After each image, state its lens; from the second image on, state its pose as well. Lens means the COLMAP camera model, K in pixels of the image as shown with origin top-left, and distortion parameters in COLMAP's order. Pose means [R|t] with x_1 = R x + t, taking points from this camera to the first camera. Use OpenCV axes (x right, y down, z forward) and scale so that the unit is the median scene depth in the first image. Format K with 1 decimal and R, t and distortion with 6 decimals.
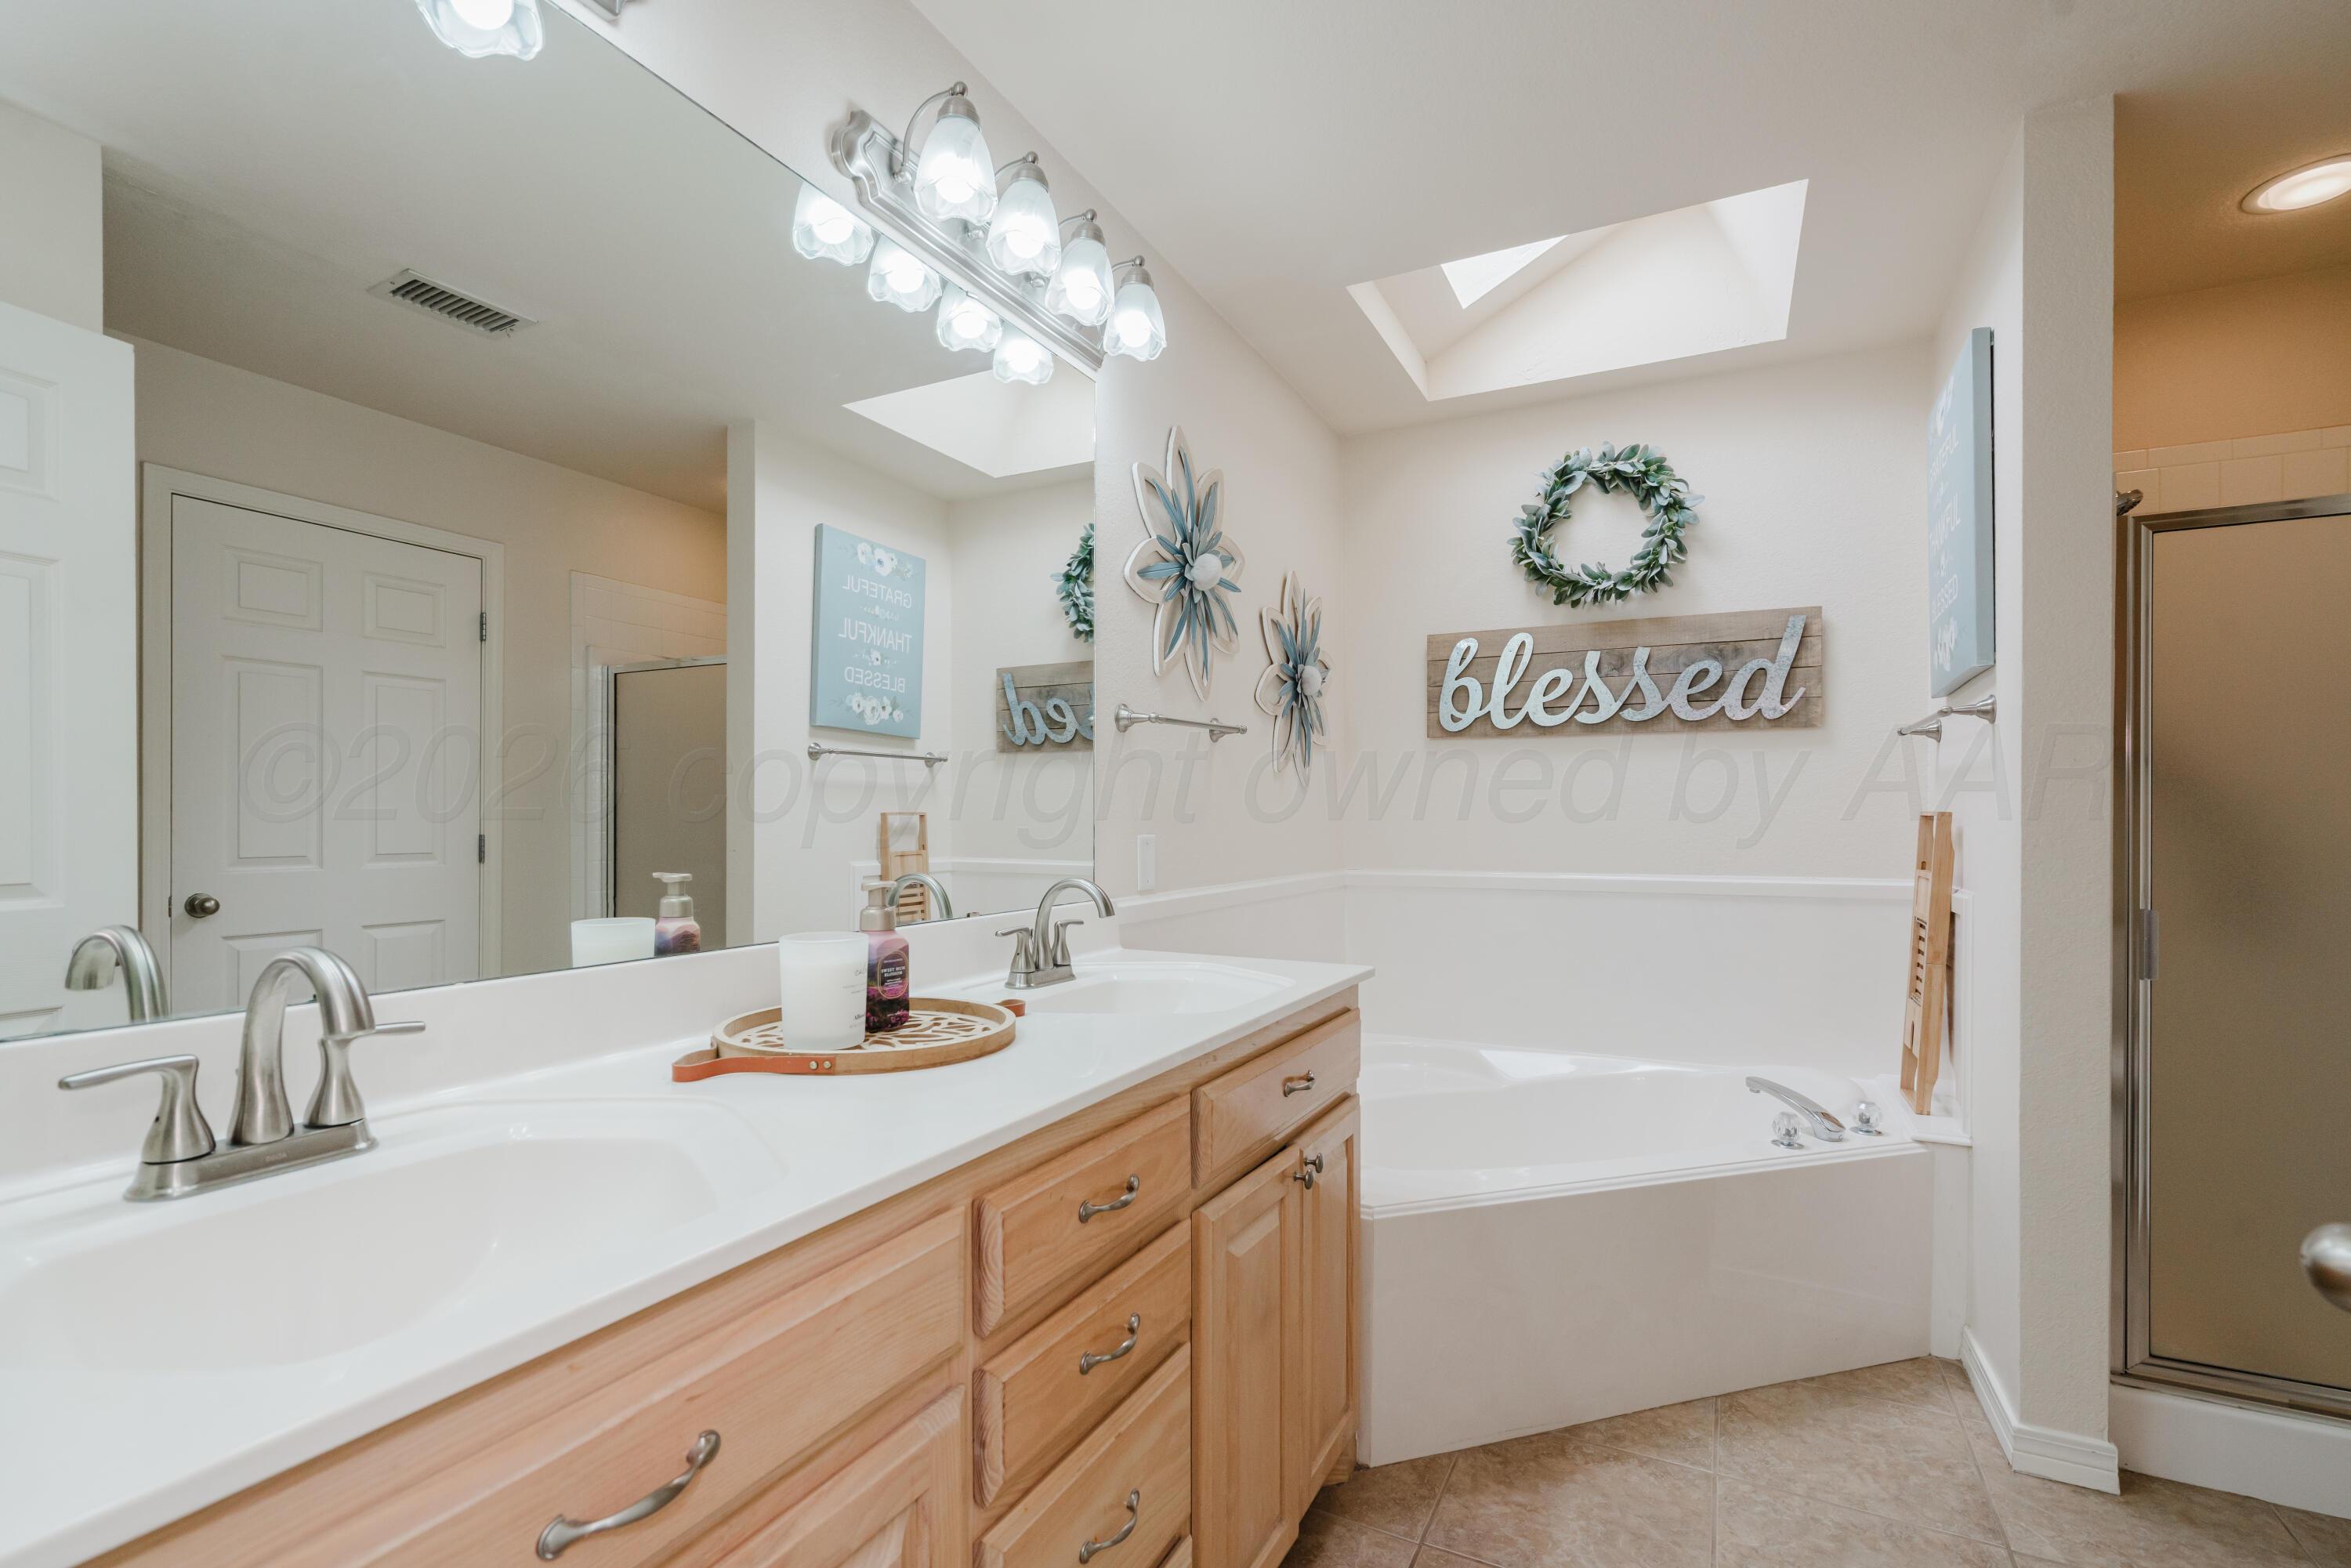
lens RADIAL K [[1083.6, 0, 1176.9], [0, 1083.6, 813.9], [0, 0, 1]] dist [-0.000197, 0.000359]
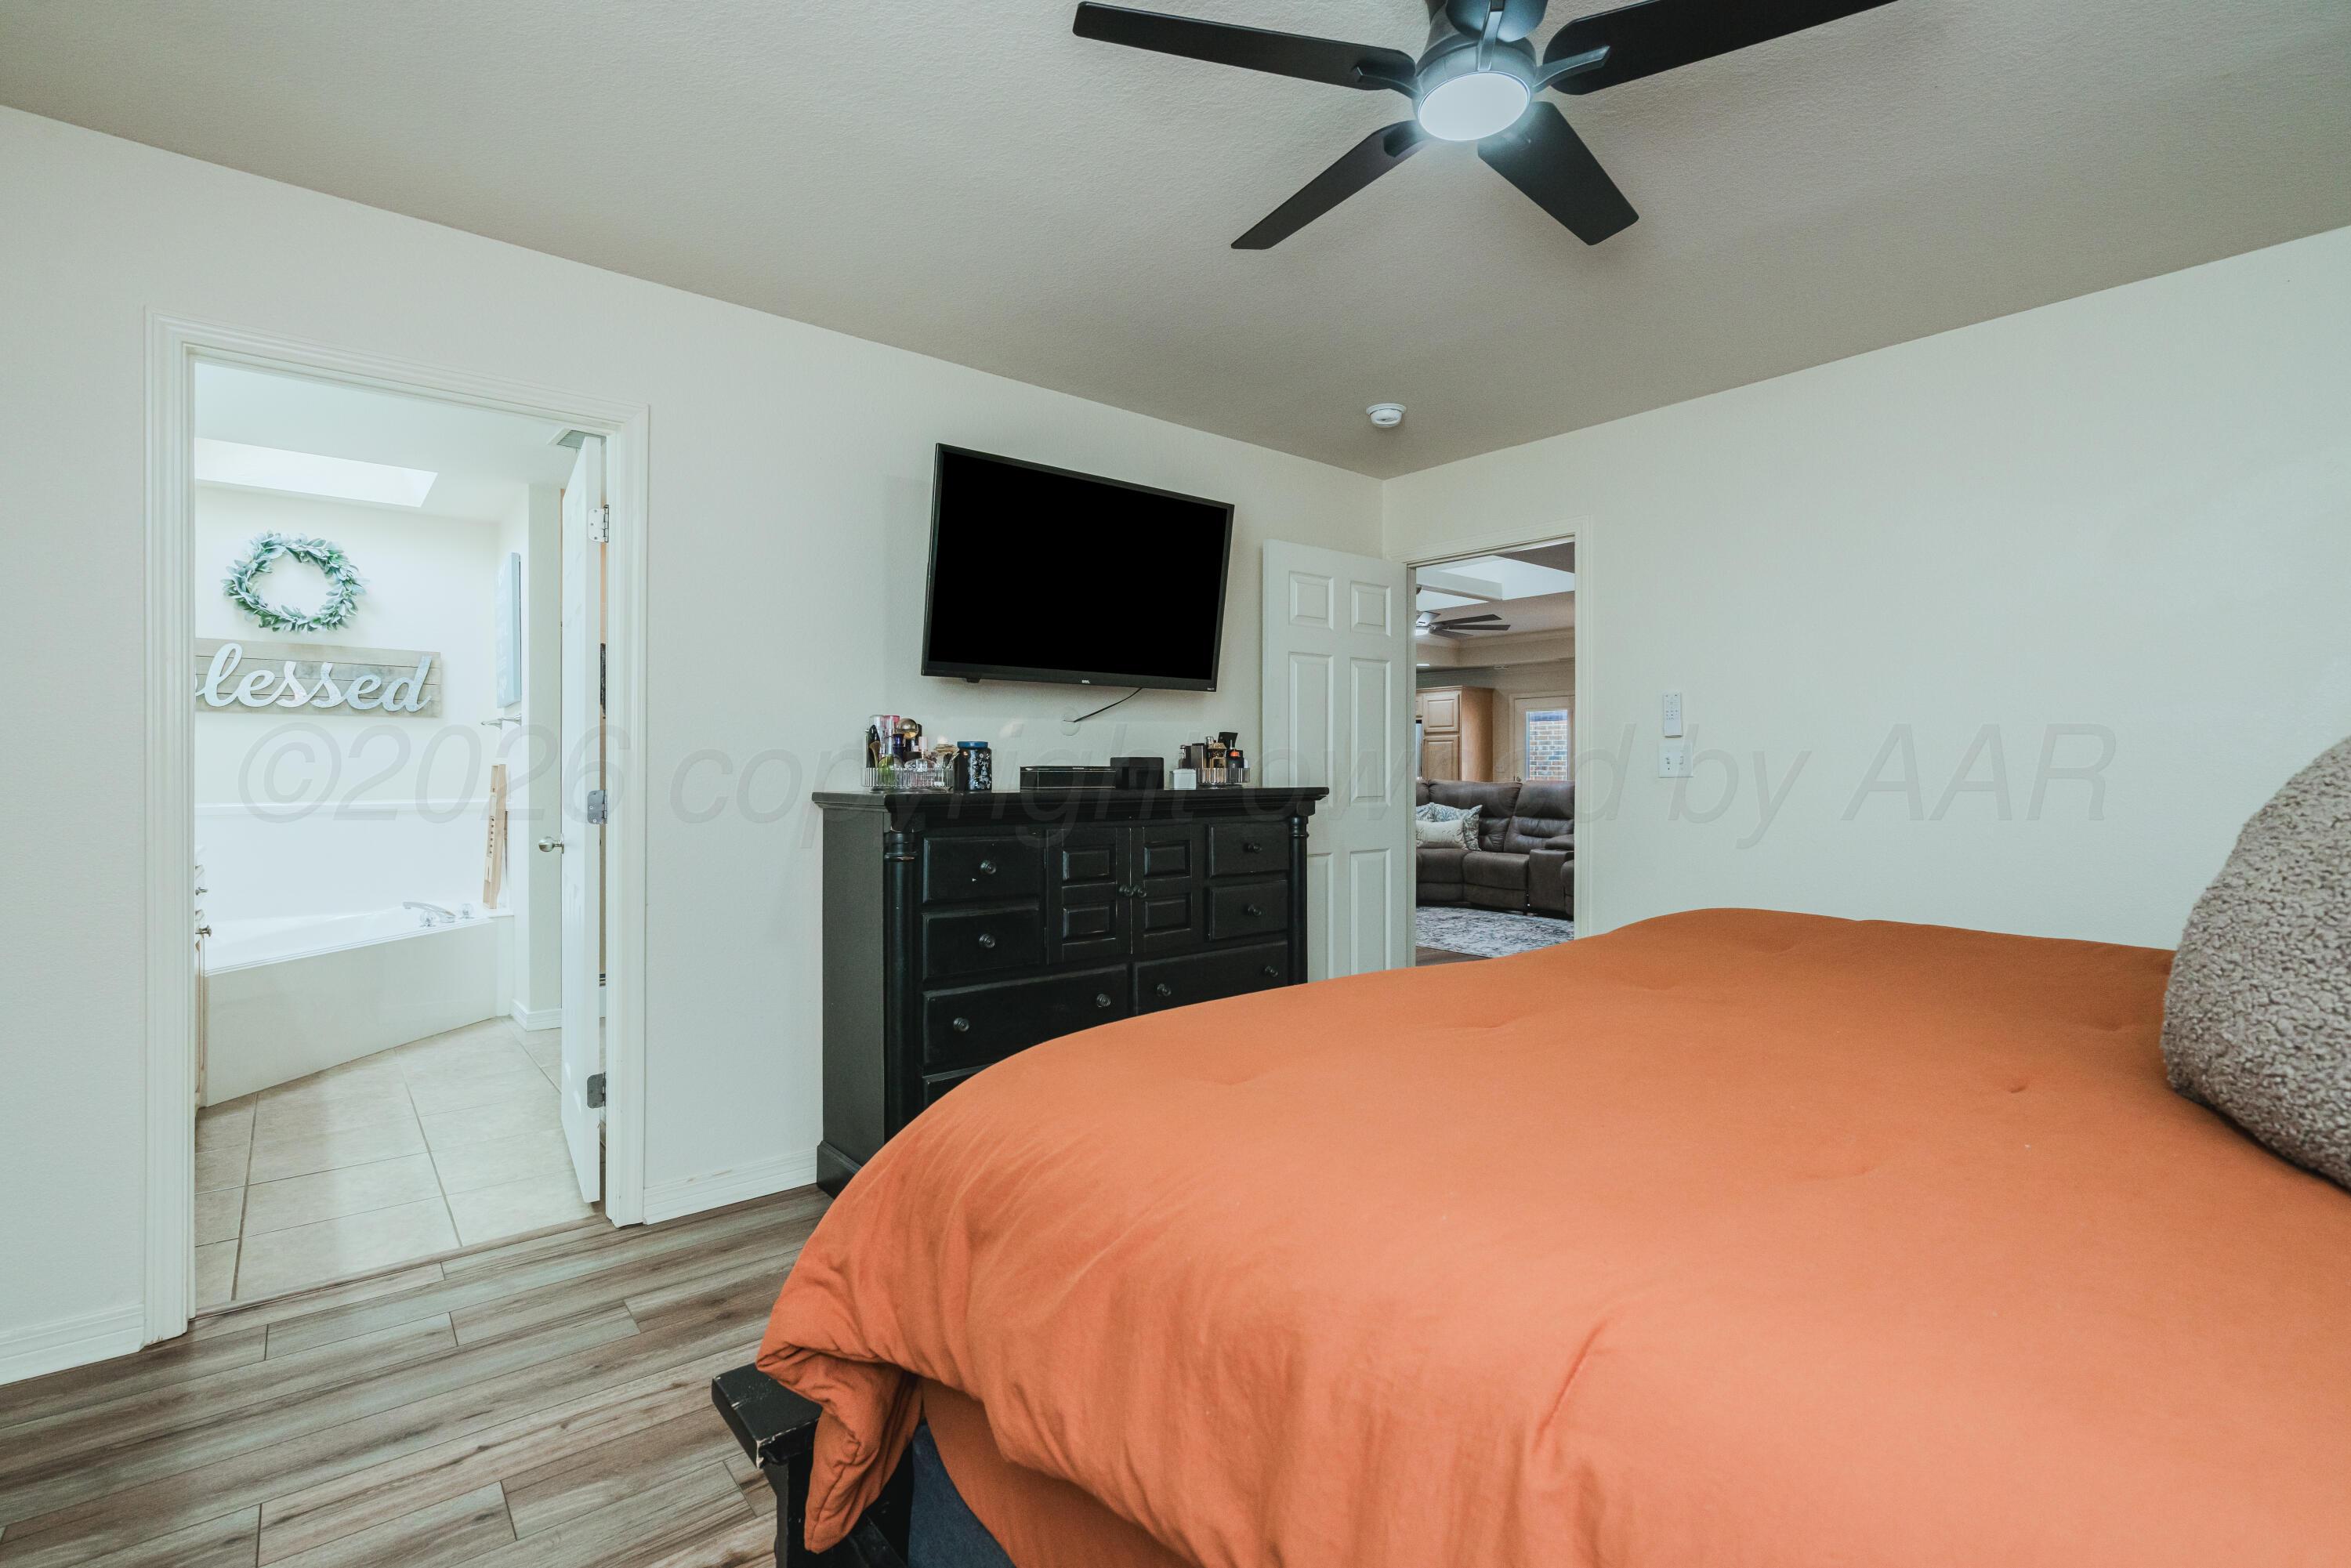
lens RADIAL K [[1075.3, 0, 1175.5], [0, 1075.3, 784.0], [0, 0, 1]] dist [-0.000499, 0.000238]
pose [[0.410615, -0.006604, 0.911785, -0.529648], [-0.001628, 0.999967, 0.007976, 0.014532], [-0.911807, -0.004759, 0.410591, -0.842193]]
